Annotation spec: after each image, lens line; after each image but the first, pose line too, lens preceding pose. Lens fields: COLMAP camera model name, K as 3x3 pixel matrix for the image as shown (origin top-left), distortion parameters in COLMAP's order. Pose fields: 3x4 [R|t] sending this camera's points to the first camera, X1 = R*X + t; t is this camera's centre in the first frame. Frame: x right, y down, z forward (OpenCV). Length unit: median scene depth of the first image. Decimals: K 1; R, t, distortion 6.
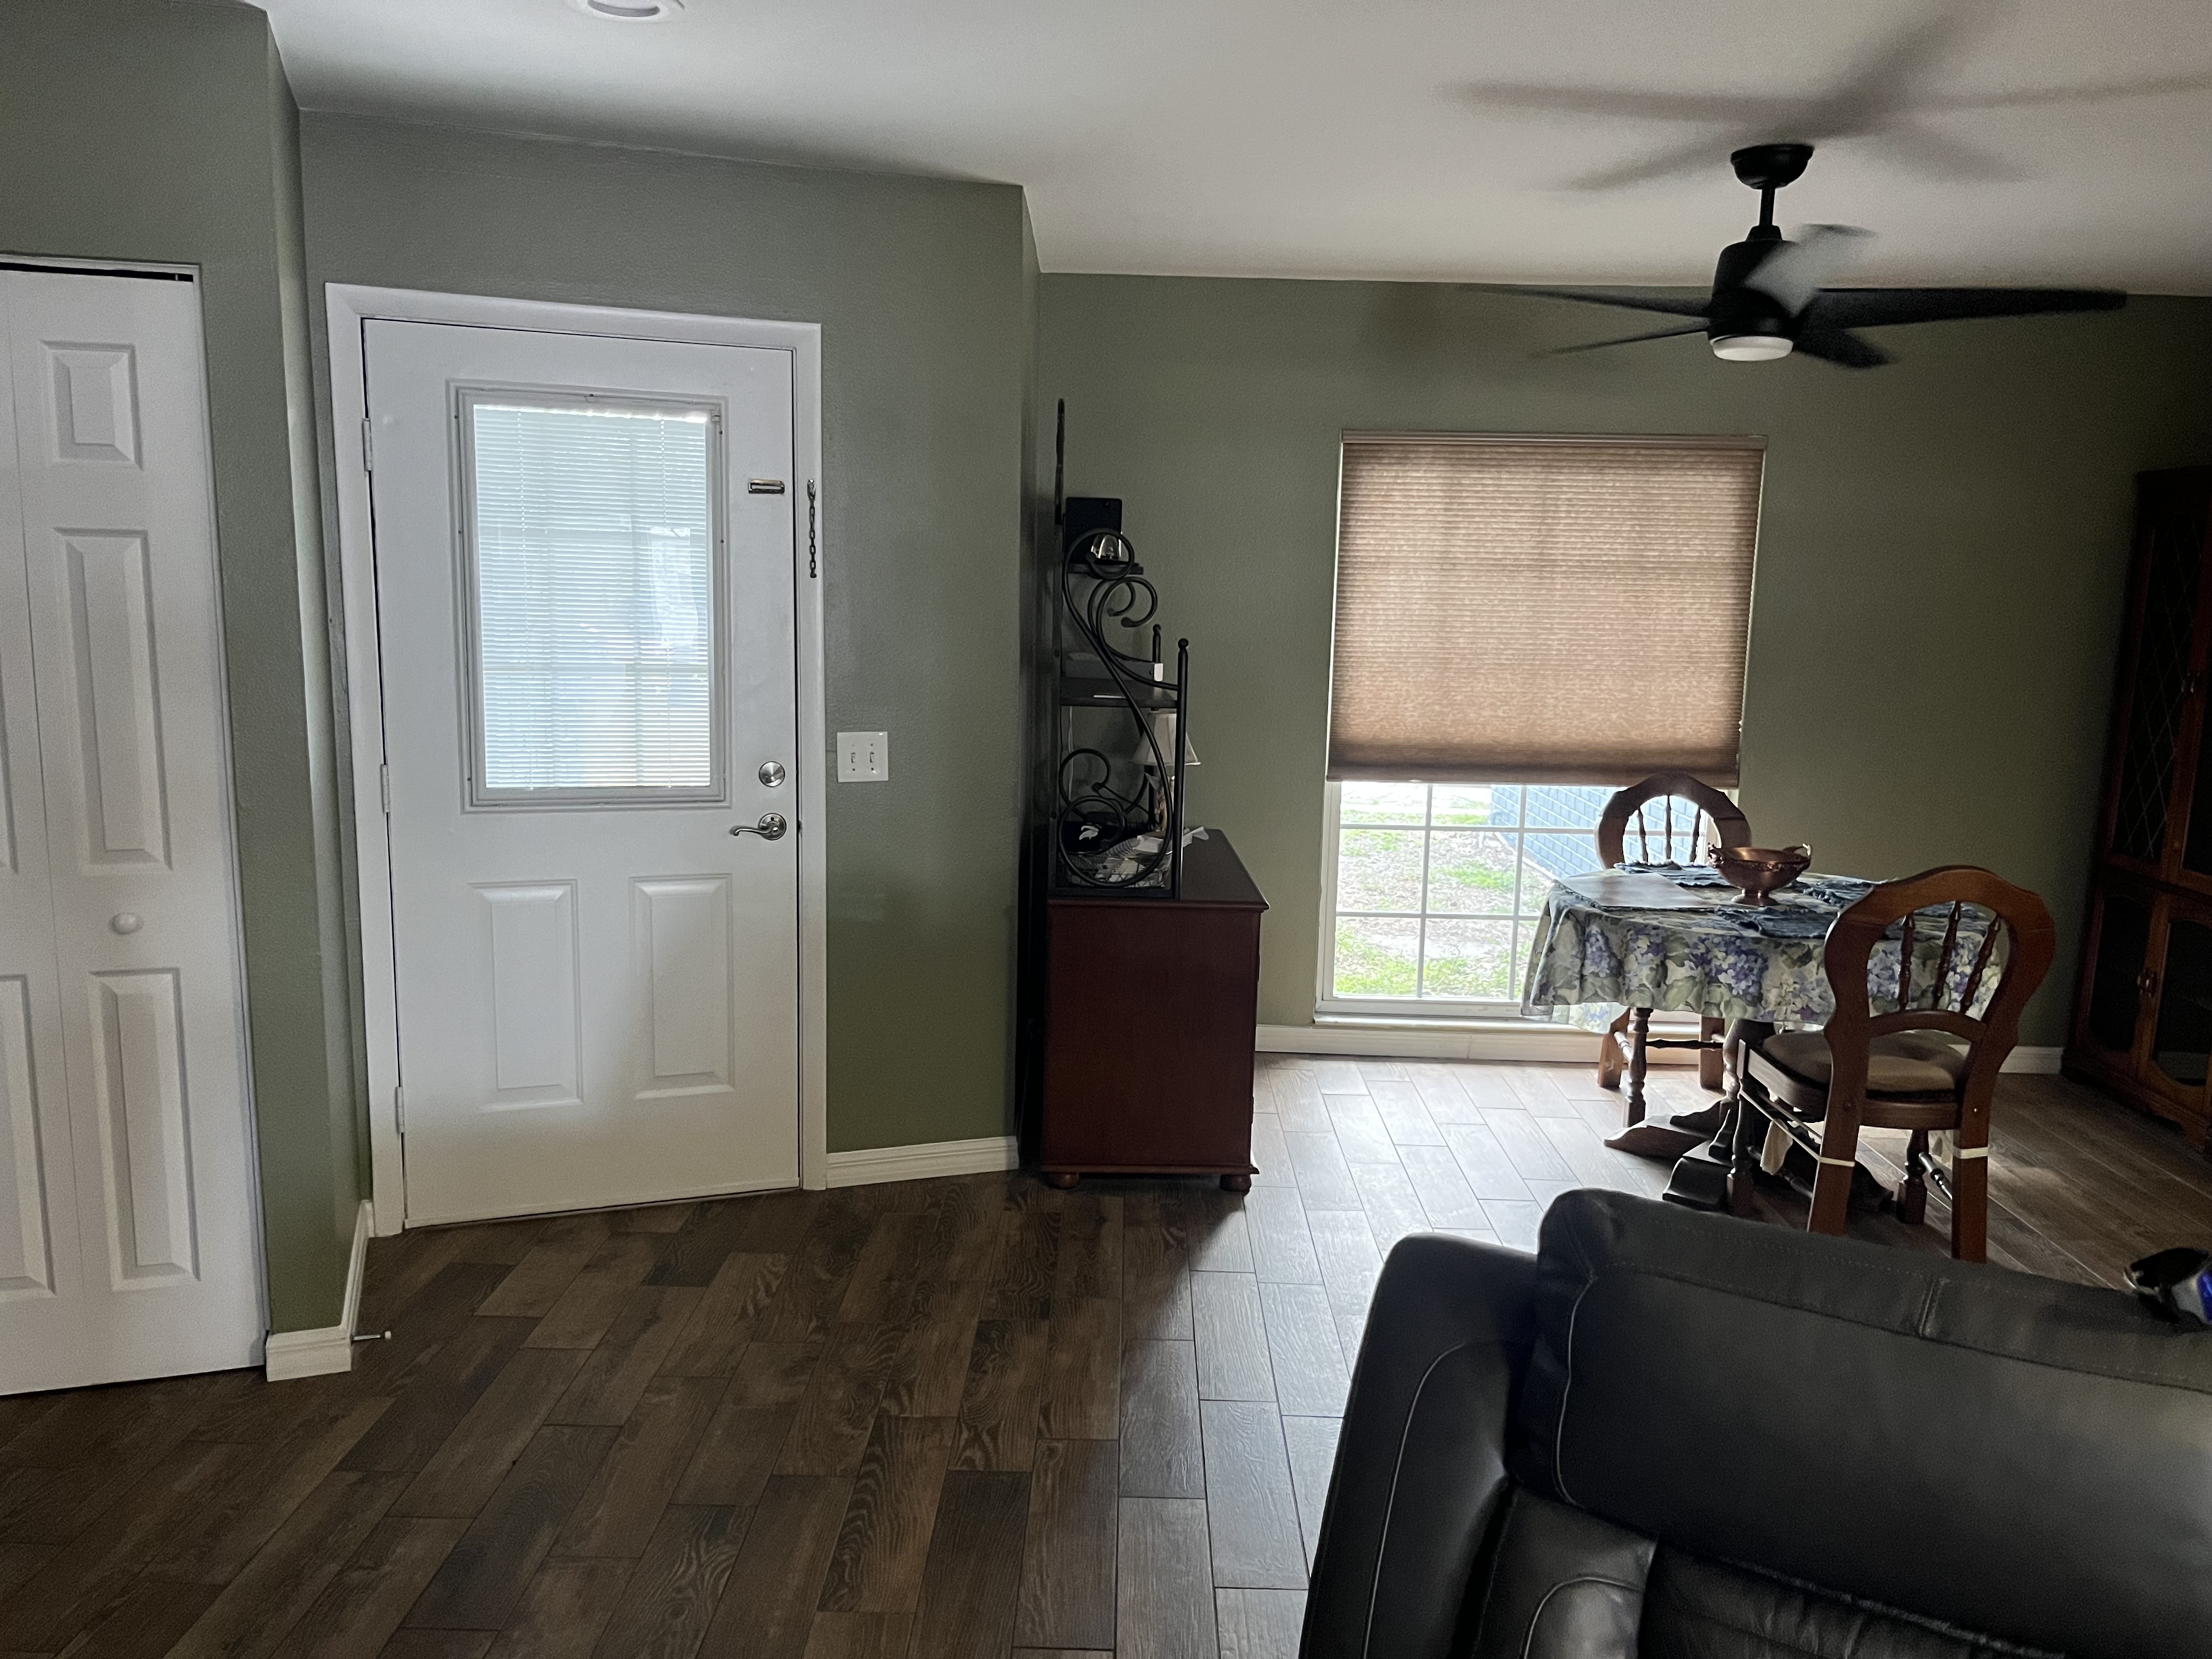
lens RADIAL K [[1675.5, 0, 1106.0], [0, 1675.5, 829.5], [0, 0, 1]] dist [0.069673, -0.097705]
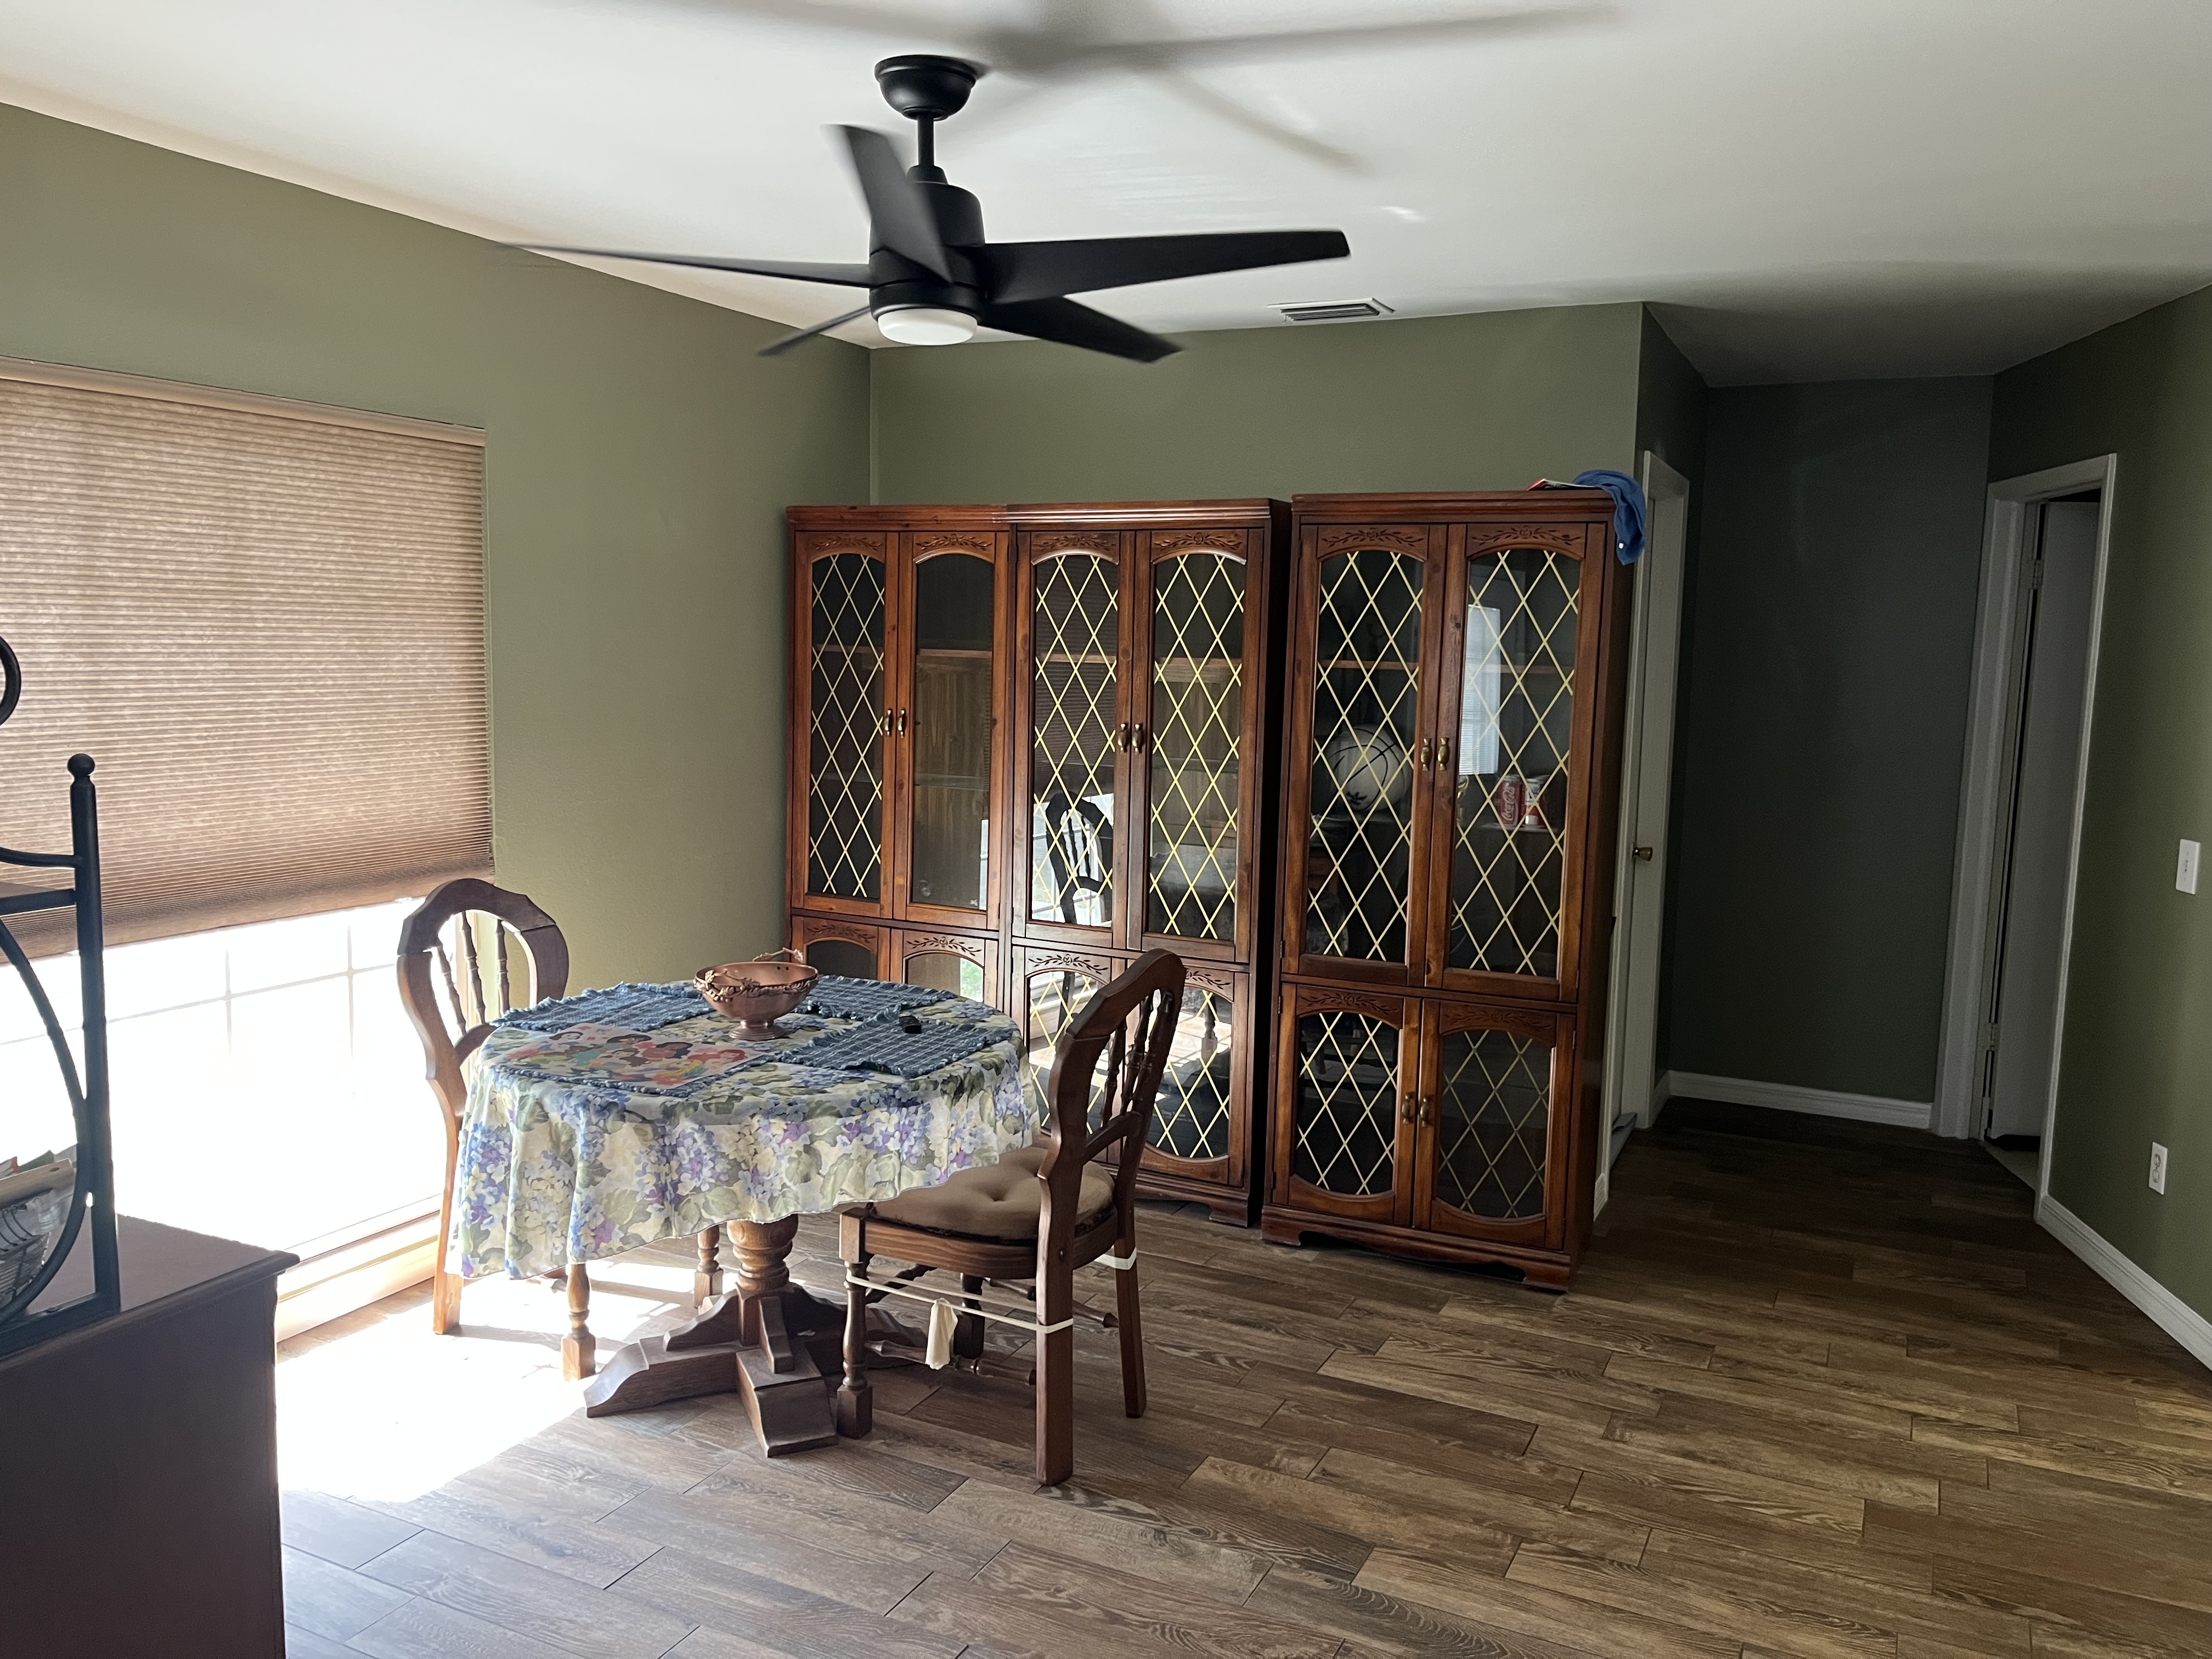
lens RADIAL K [[1675.5, 0, 1106.0], [0, 1675.5, 829.5], [0, 0, 1]] dist [0.069673, -0.097705]
pose [[0.428957, -0.115115, 0.895960, -0.251489], [0.120363, 0.990286, 0.069609, -0.092087], [-0.895270, 0.077982, 0.438646, 0.544177]]
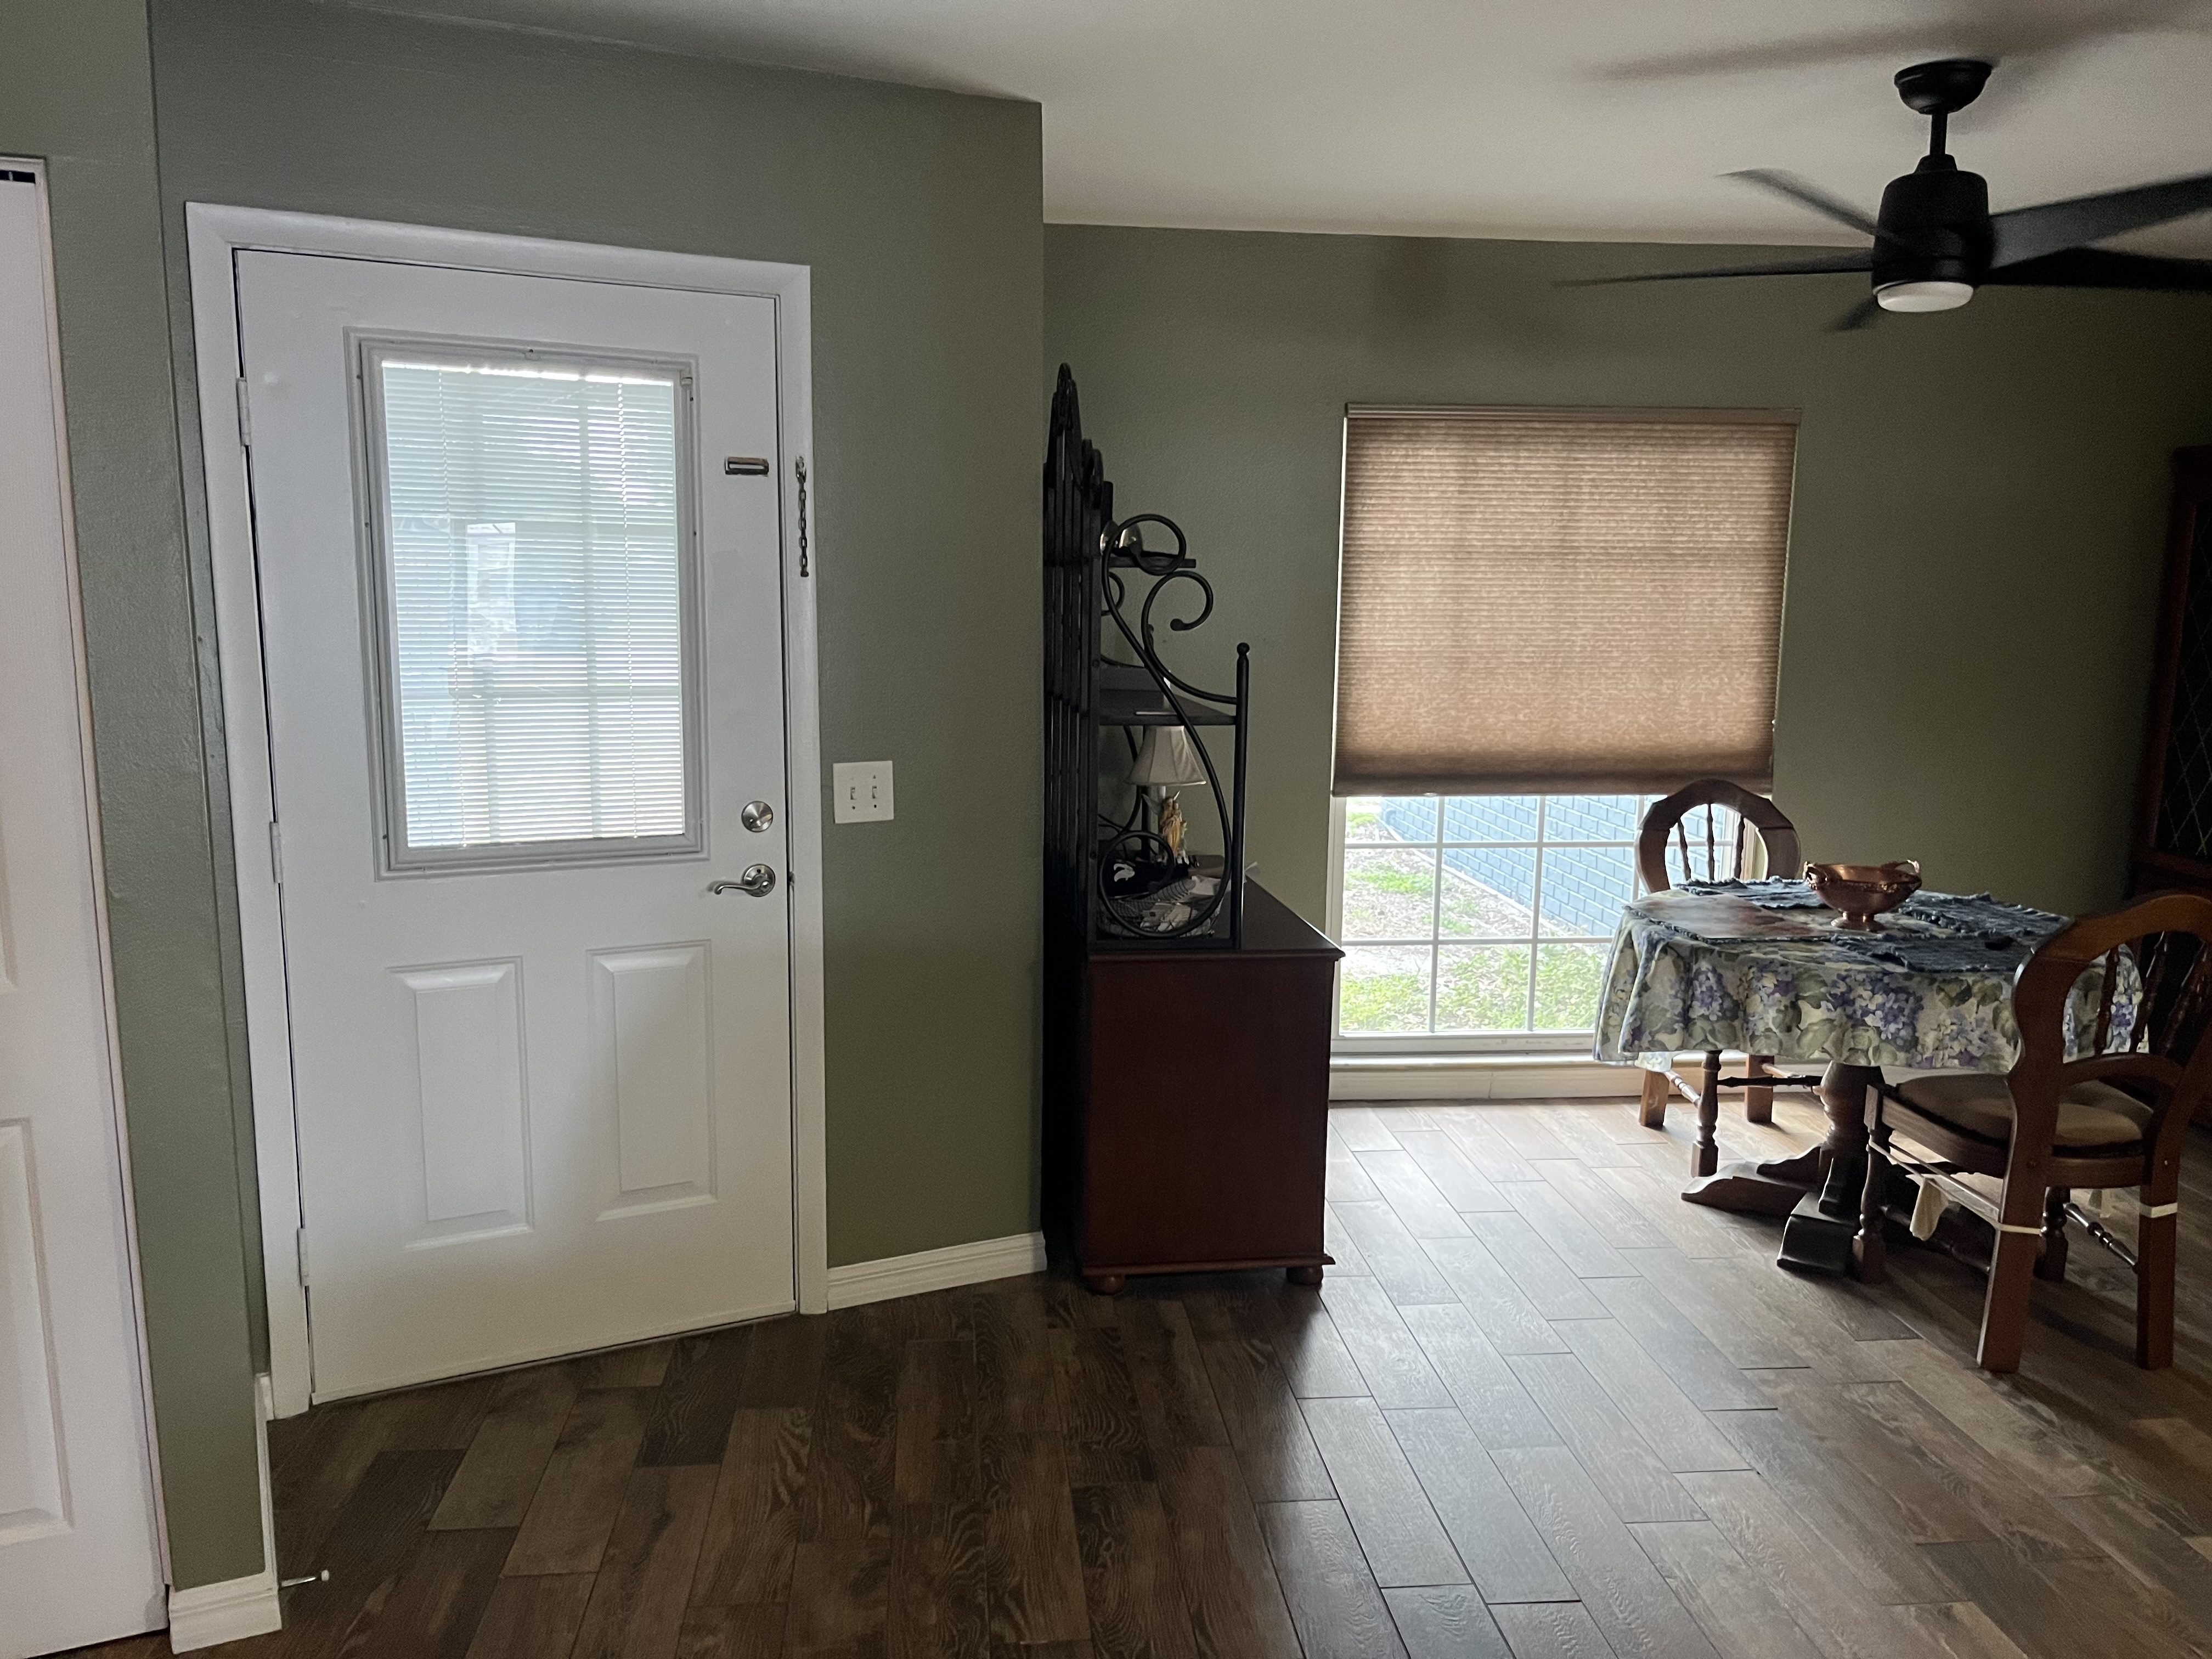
lens RADIAL K [[1681.0, 0, 1094.8], [0, 1681.0, 829.8], [0, 0, 1]] dist [0.076726, -0.105735]
pose [[0.993564, -0.028121, 0.109730, -0.123959], [0.027703, 0.999602, 0.005329, -0.025964], [-0.109836, -0.002255, 0.993947, 0.159987]]
